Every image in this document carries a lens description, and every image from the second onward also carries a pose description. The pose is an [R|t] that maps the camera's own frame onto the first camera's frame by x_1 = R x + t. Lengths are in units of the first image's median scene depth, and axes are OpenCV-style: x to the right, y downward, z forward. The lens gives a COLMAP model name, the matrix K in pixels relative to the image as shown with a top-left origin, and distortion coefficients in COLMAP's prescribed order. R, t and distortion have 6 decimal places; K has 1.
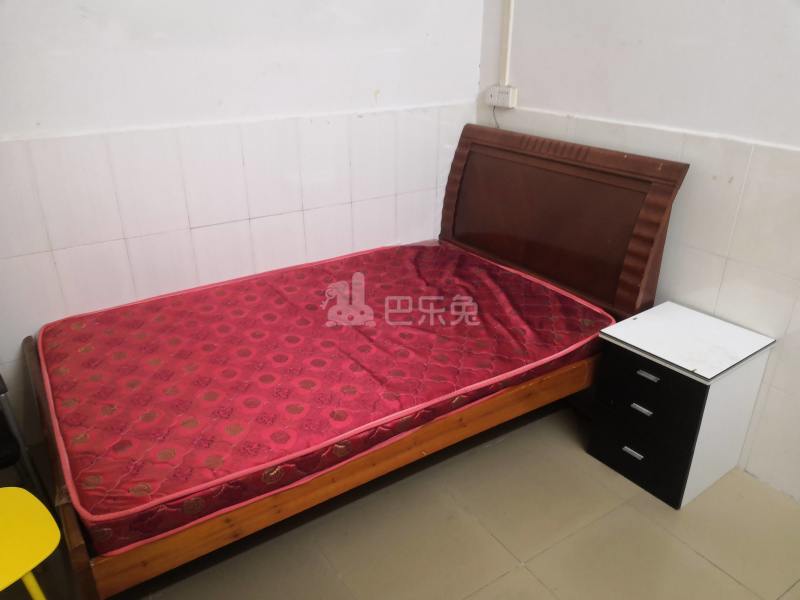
lens RADIAL K [[590.1, 0, 399.4], [0, 590.1, 315.7], [0, 0, 1]] dist [0.052842, -0.075365]
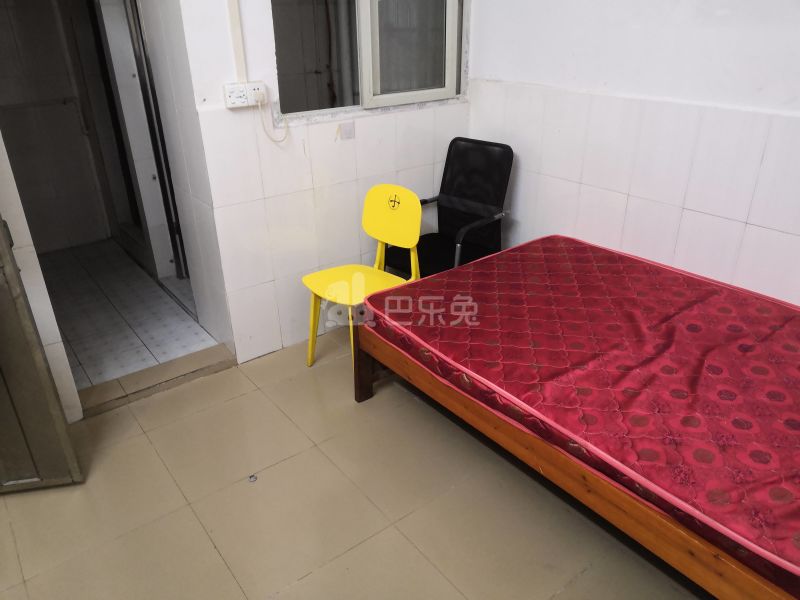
lens RADIAL K [[592.0, 0, 398.1], [0, 592.0, 312.7], [0, 0, 1]] dist [0.054201, -0.090493]
pose [[0.075947, 0.451972, -0.888793, 0.598400], [-0.422092, 0.822136, 0.382008, -0.187528], [0.903366, 0.346140, 0.253213, 0.382796]]
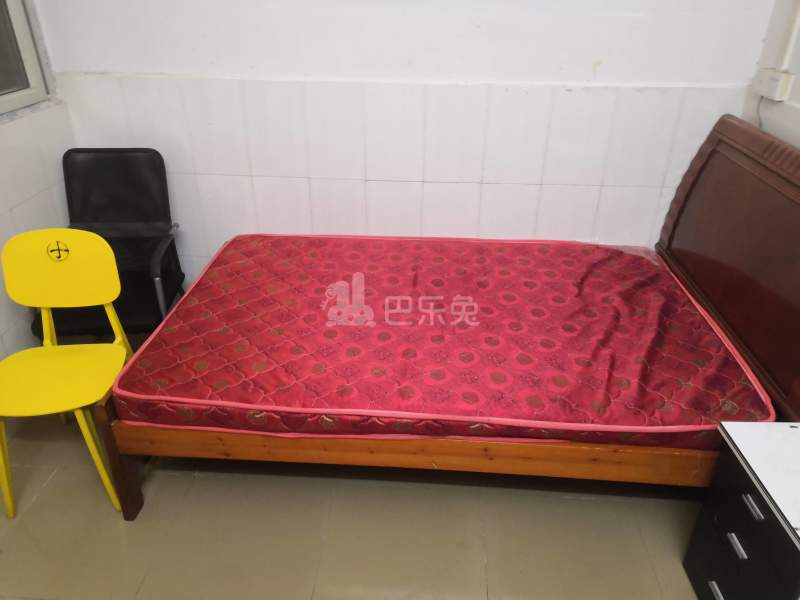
lens RADIAL K [[582.7, 0, 398.4], [0, 582.7, 314.5], [0, 0, 1]] dist [0.052092, -0.069846]
pose [[0.797958, 0.307557, -0.518336, 0.319798], [-0.271159, 0.951245, 0.146988, -0.089271], [0.538271, 0.023261, 0.842450, 0.157057]]
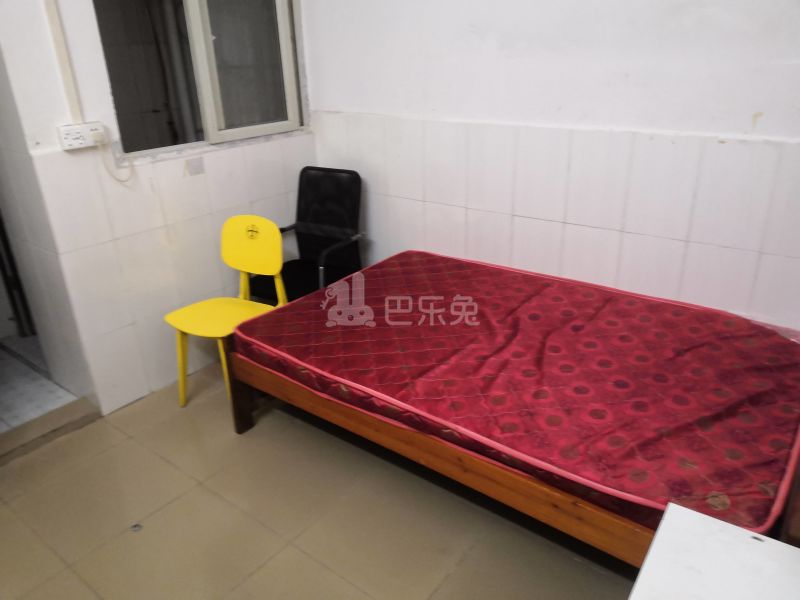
lens RADIAL K [[590.1, 0, 399.4], [0, 590.1, 315.7], [0, 0, 1]] dist [0.052842, -0.075365]
pose [[0.325136, 0.389072, -0.861922, 0.646856], [-0.385834, 0.886709, 0.254715, -0.185127], [0.863376, 0.249742, 0.438418, 0.371609]]
